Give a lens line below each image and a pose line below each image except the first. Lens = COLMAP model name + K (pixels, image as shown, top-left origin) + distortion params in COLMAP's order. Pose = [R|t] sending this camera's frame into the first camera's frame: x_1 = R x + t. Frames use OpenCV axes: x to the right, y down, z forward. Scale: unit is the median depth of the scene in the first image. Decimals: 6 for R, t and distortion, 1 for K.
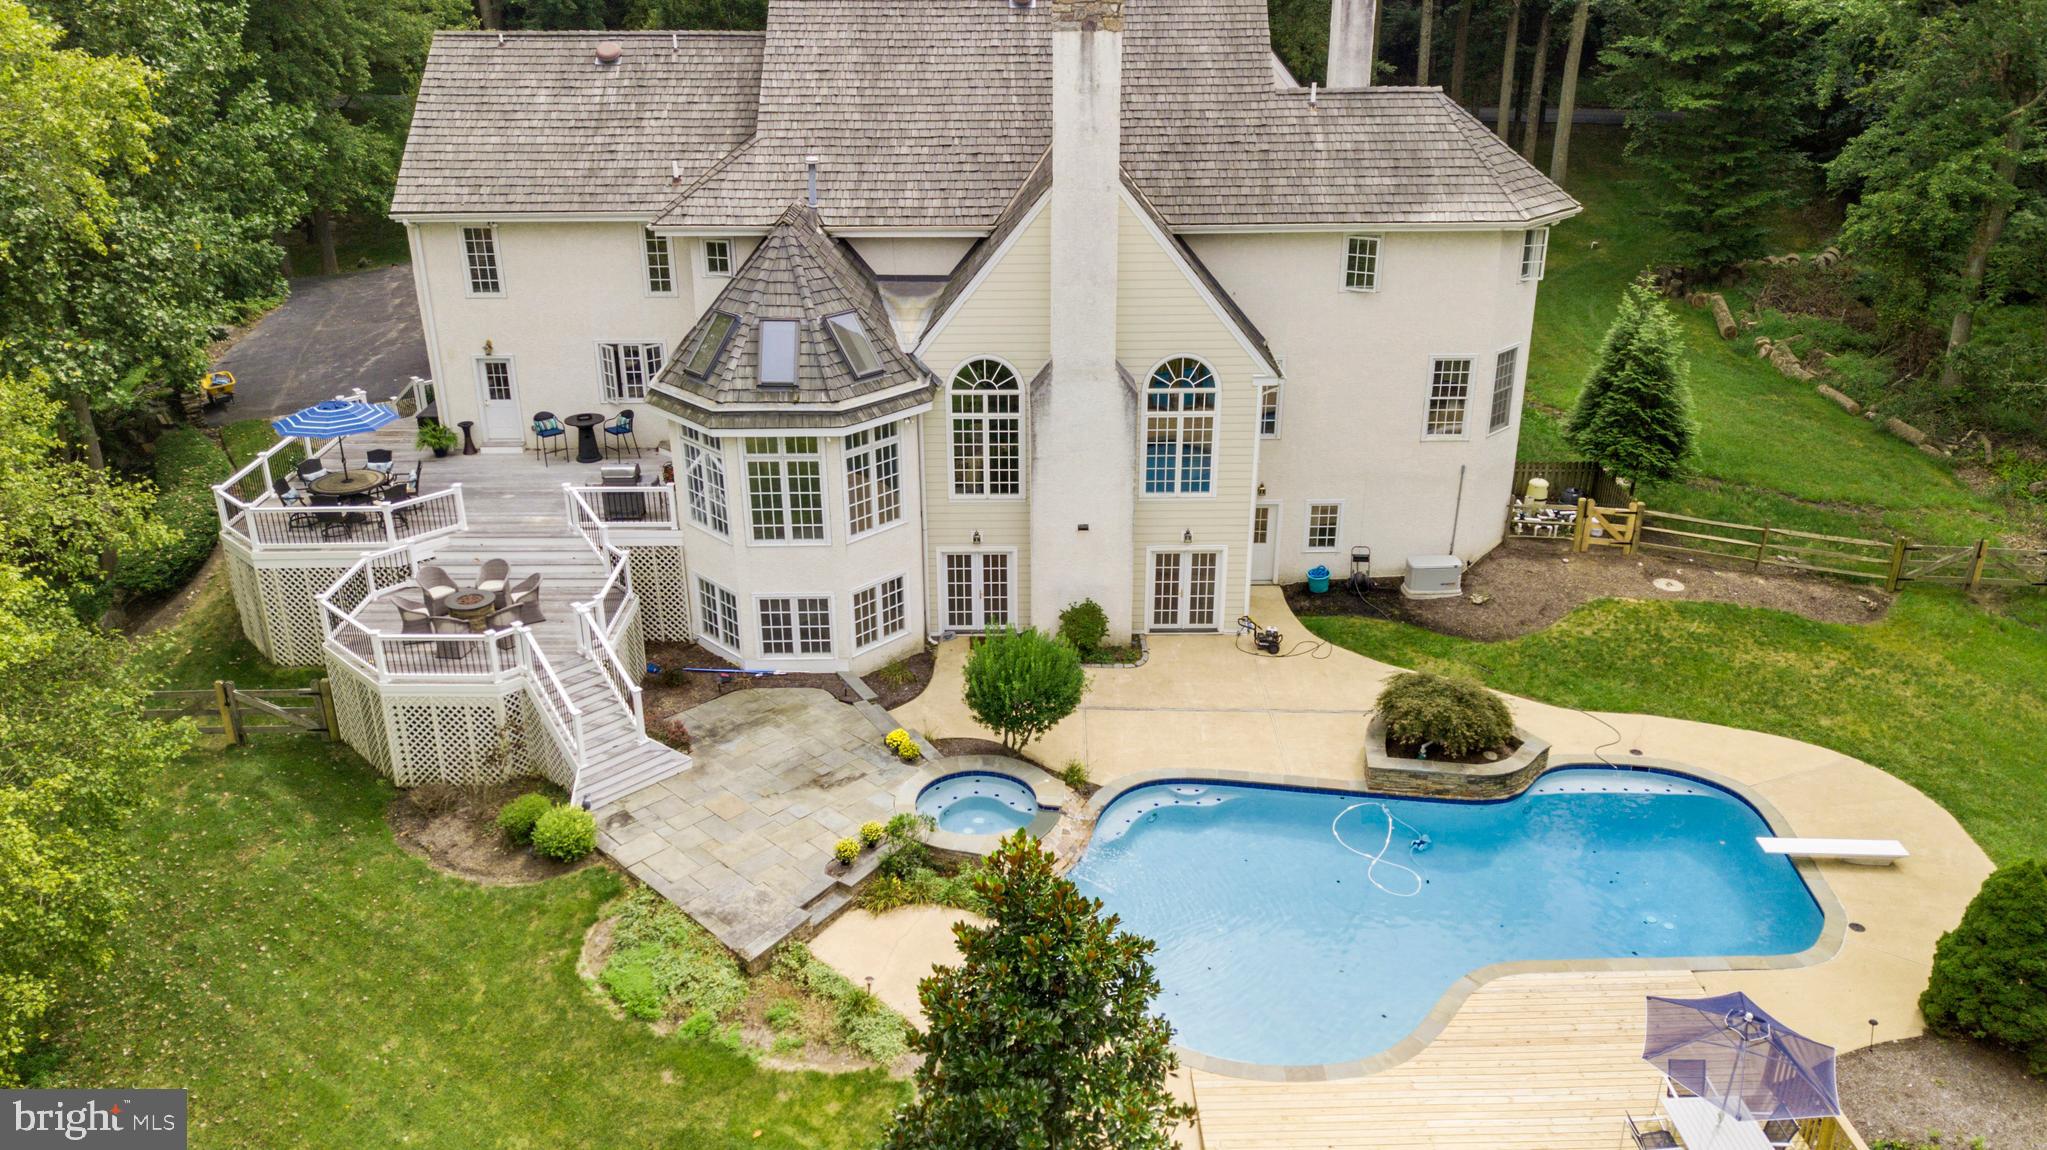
lens RADIAL K [[1595.1, 0, 1023.5], [0, 1595.1, 575.0], [0, 0, 1]] dist [0.030995, -0.008581]
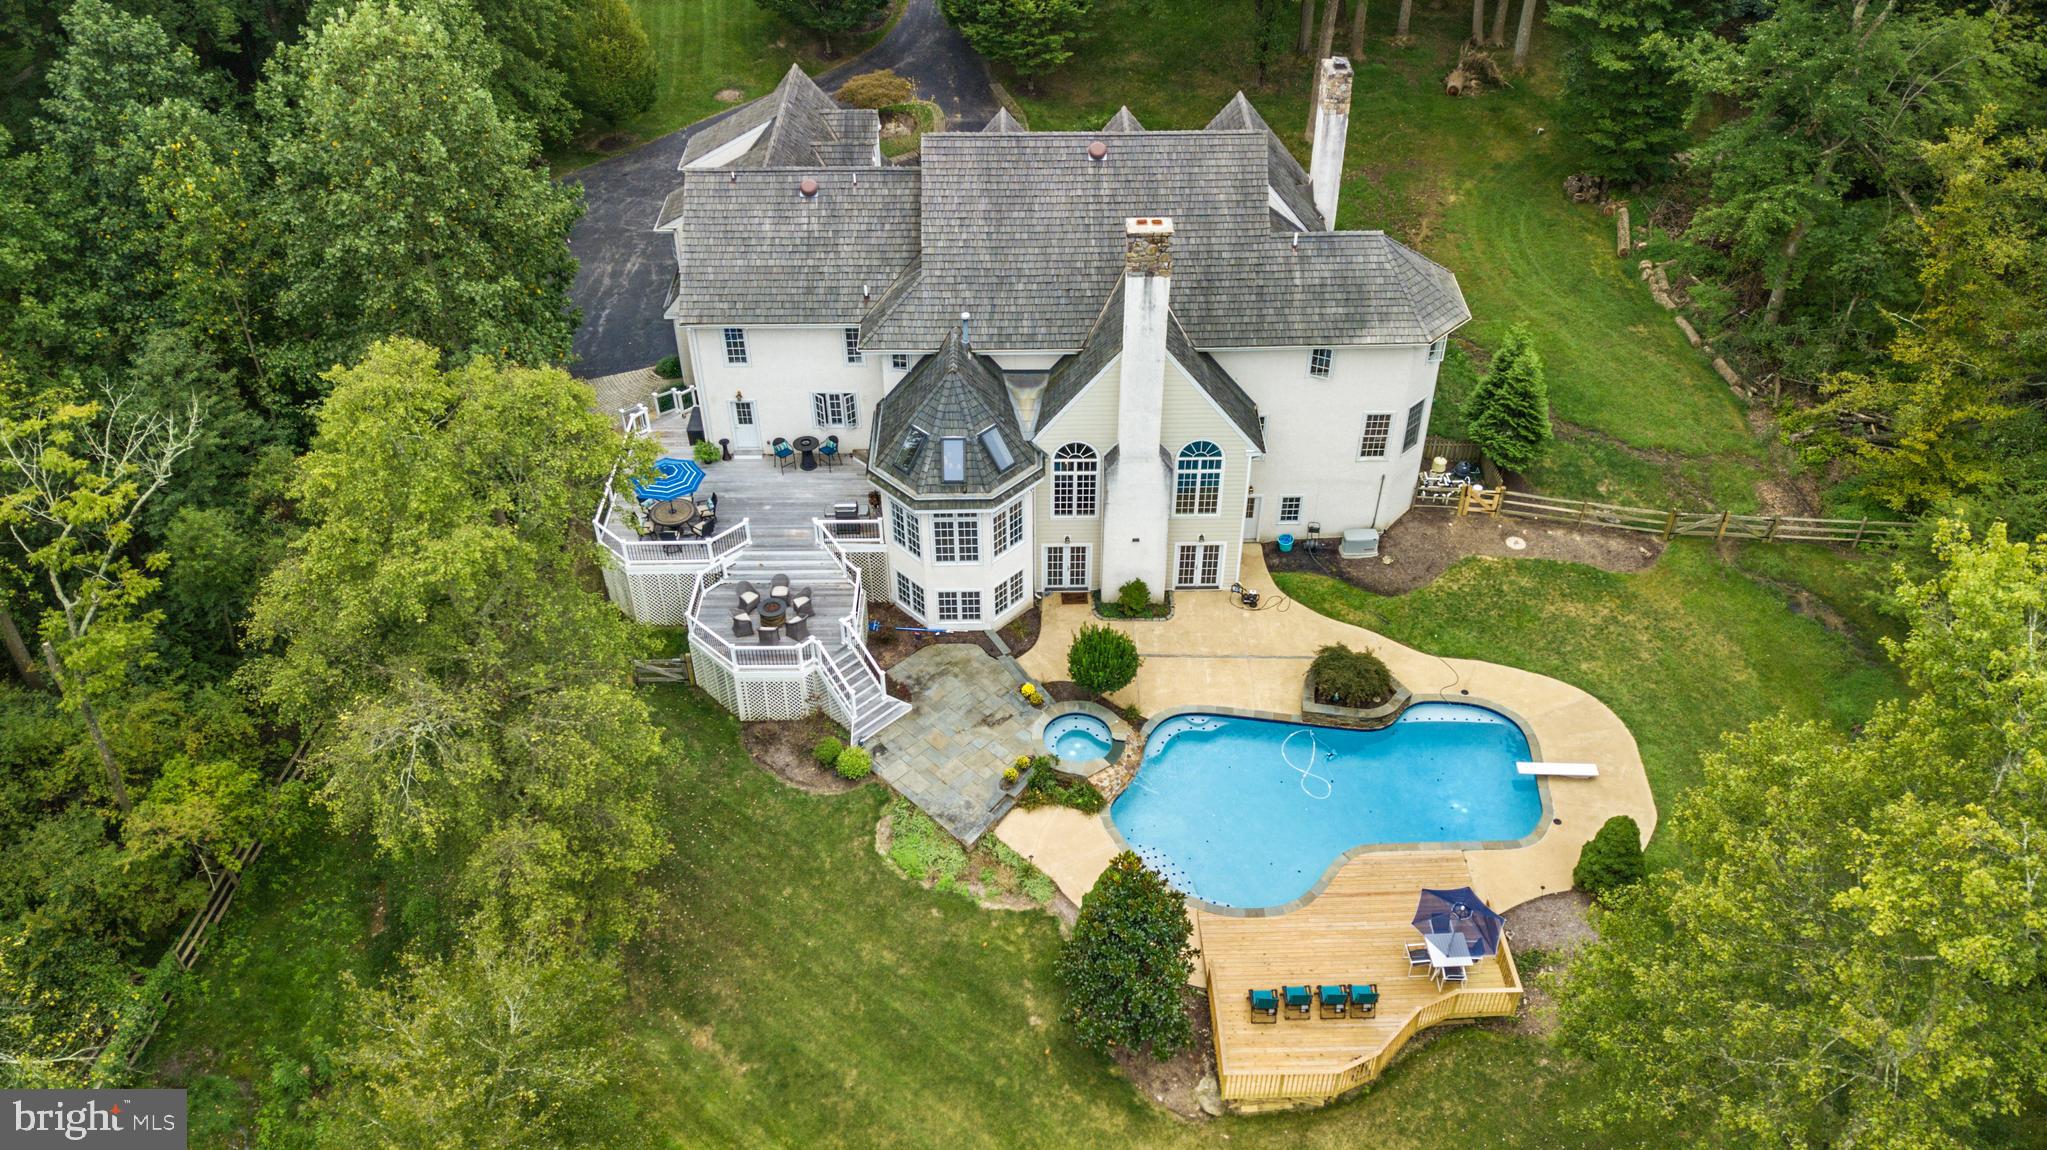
lens RADIAL K [[1628.5, 0, 1023.5], [0, 1628.5, 575.0], [0, 0, 1]] dist [0.178557, -0.477836]
pose [[0.999994, -0.002823, 0.002227, -0.079007], [0.002090, 0.960372, 0.278715, -0.450980], [-0.002926, -0.278708, 0.960371, -0.577740]]
